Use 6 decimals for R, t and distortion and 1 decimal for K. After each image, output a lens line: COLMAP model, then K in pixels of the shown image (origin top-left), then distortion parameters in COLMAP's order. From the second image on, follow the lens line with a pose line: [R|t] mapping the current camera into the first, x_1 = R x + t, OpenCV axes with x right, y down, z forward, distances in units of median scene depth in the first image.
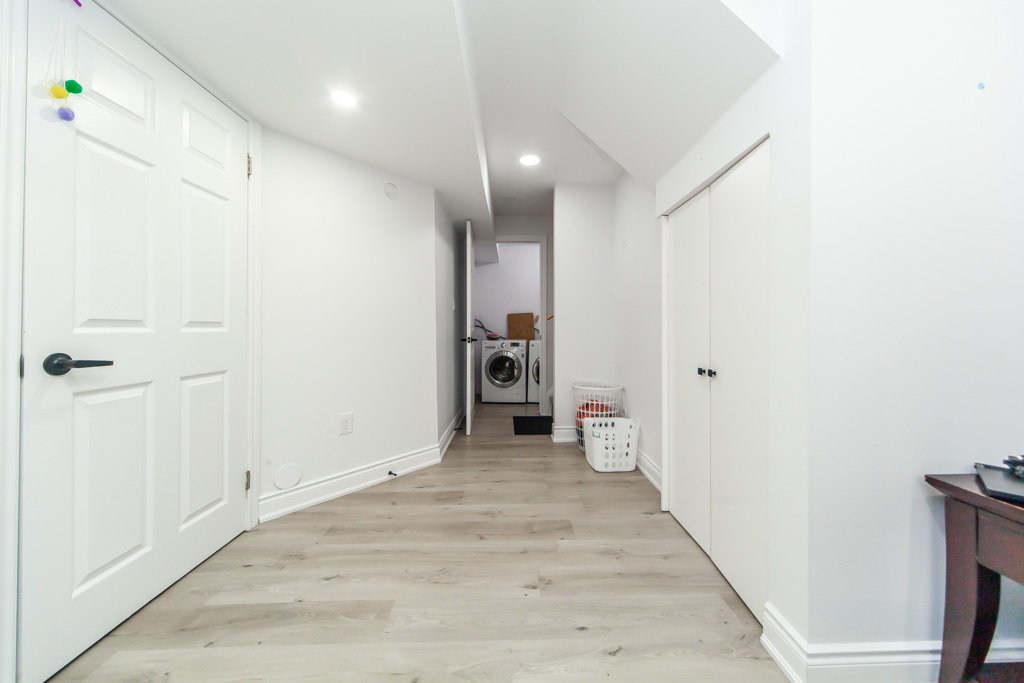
lens RADIAL K [[346.5, 0, 516.0], [0, 346.5, 335.6], [0, 0, 1]] dist [0.000349, 0.000036]
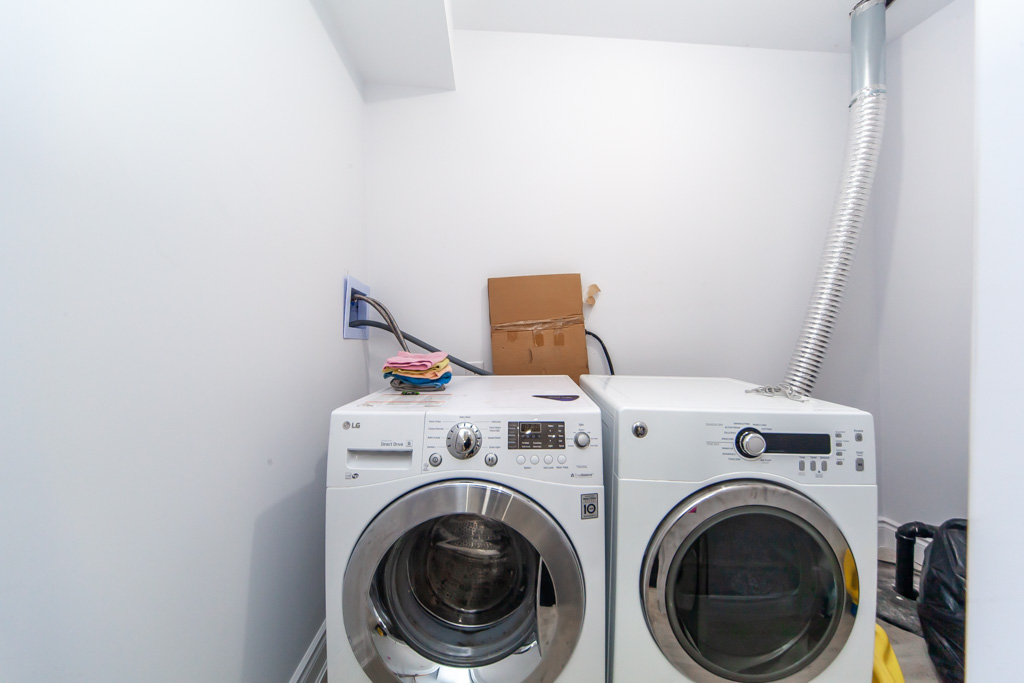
lens RADIAL K [[346.5, 0, 512.5], [0, 346.5, 338.8], [0, 0, 1]] dist [0.000349, 0.000036]
pose [[0.998468, -0.005504, 0.055050, -0.021821], [0.005068, 0.999955, 0.008059, -0.018457], [-0.055092, -0.007768, 0.998451, 0.802376]]
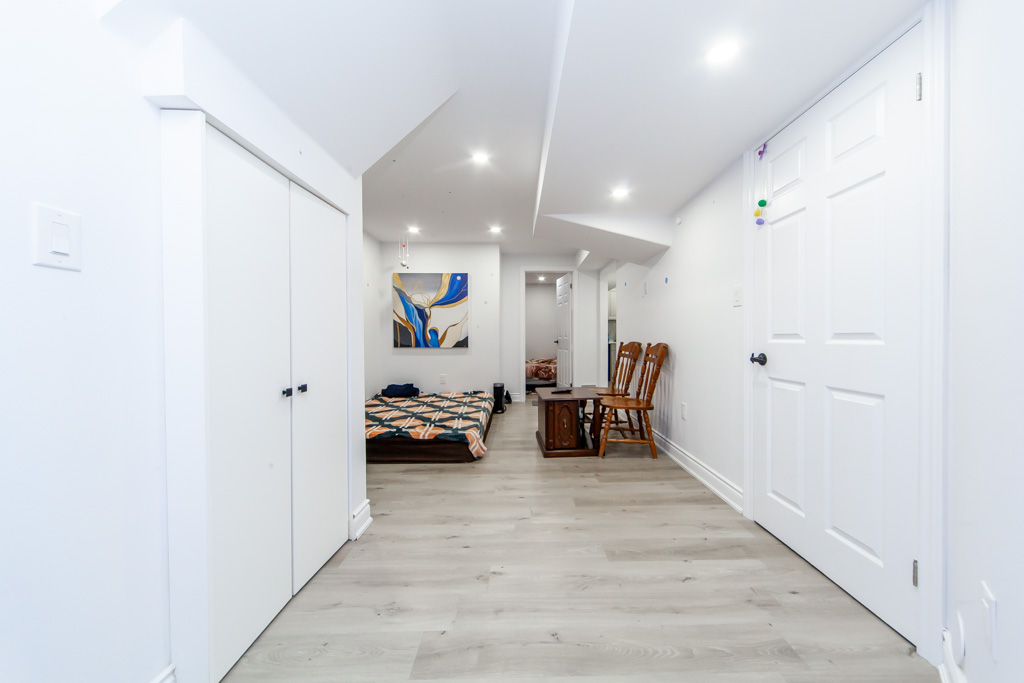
lens RADIAL K [[346.5, 0, 515.5], [0, 346.5, 342.4], [0, 0, 1]] dist [0.000349, 0.000036]
pose [[-0.999666, 0.000841, 0.025846, -0.043610], [0.001714, 0.999429, 0.033750, -0.049521], [-0.025802, 0.033783, -0.999096, 1.994475]]
